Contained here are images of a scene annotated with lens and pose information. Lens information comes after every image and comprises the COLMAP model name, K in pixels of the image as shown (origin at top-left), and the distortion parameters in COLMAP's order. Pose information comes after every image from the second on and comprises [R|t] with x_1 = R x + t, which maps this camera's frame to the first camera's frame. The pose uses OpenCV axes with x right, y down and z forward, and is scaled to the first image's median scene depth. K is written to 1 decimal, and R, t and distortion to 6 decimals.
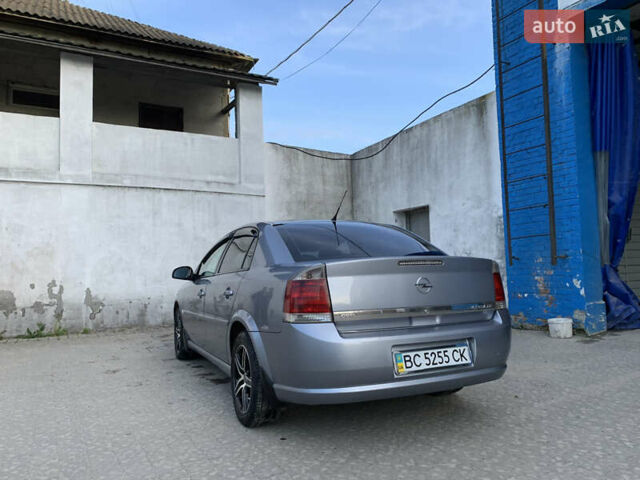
lens RADIAL K [[490.7, 0, 319.9], [0, 490.7, 237.9], [0, 0, 1]] dist [0.017137, 0.003686]
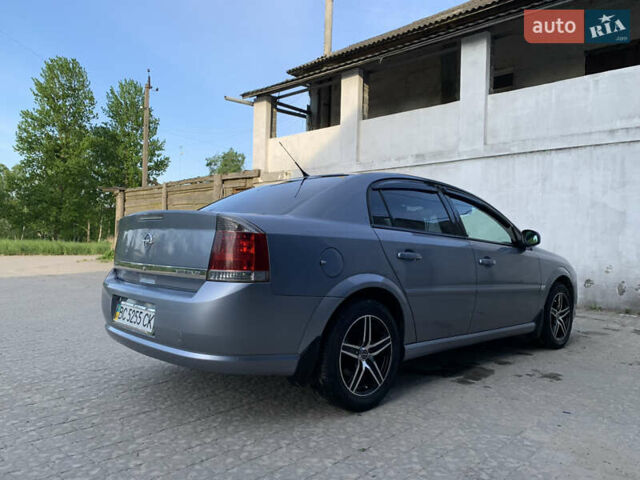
lens RADIAL K [[490.7, 0, 320.8], [0, 490.7, 240.8], [0, 0, 1]] dist [0.017137, 0.003686]
pose [[0.309649, 0.023361, -0.950564, 0.416224], [0.024516, 0.999170, 0.032541, 0.025507], [0.950535, -0.033380, 0.308819, 0.350353]]
